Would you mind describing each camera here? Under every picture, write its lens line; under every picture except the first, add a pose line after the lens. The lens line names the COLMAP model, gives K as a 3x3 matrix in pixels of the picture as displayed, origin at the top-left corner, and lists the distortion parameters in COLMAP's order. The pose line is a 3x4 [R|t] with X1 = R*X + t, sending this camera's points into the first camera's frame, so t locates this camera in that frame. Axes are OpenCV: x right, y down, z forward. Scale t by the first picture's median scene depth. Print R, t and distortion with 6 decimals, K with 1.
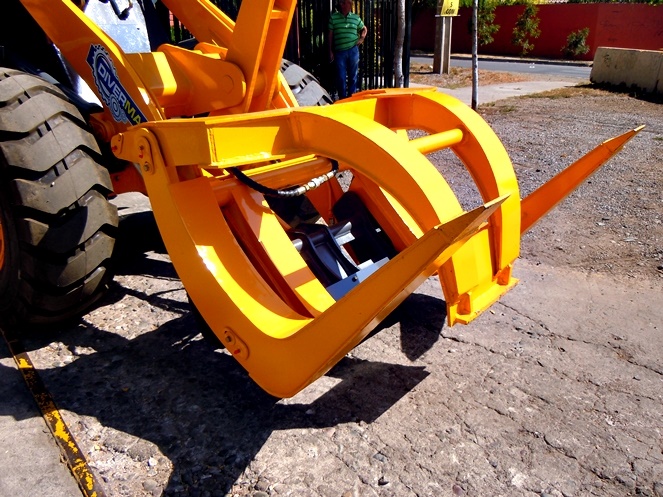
lens RADIAL K [[616.5, 0, 330.3], [0, 616.5, 251.4], [0, 0, 1]] dist [0.045340, -0.106162]
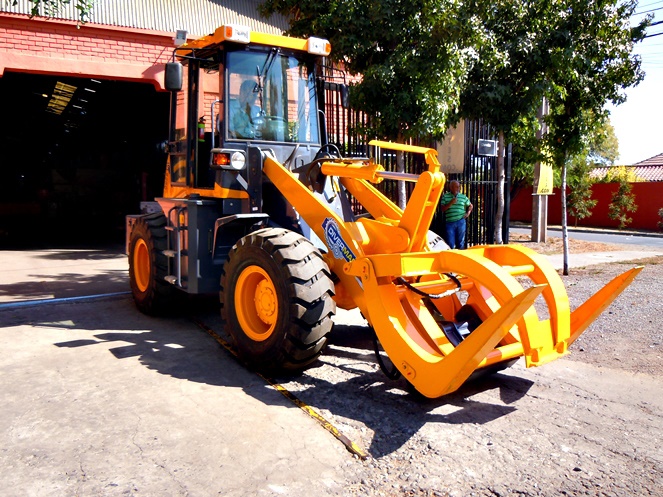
lens RADIAL K [[616.5, 0, 328.6], [0, 616.5, 248.7], [0, 0, 1]] dist [0.045340, -0.106162]
pose [[0.986311, 0.021720, -0.163459, -0.074864], [-0.064128, 0.963778, -0.258880, 0.238609], [0.151915, 0.265818, 0.951978, -0.748676]]
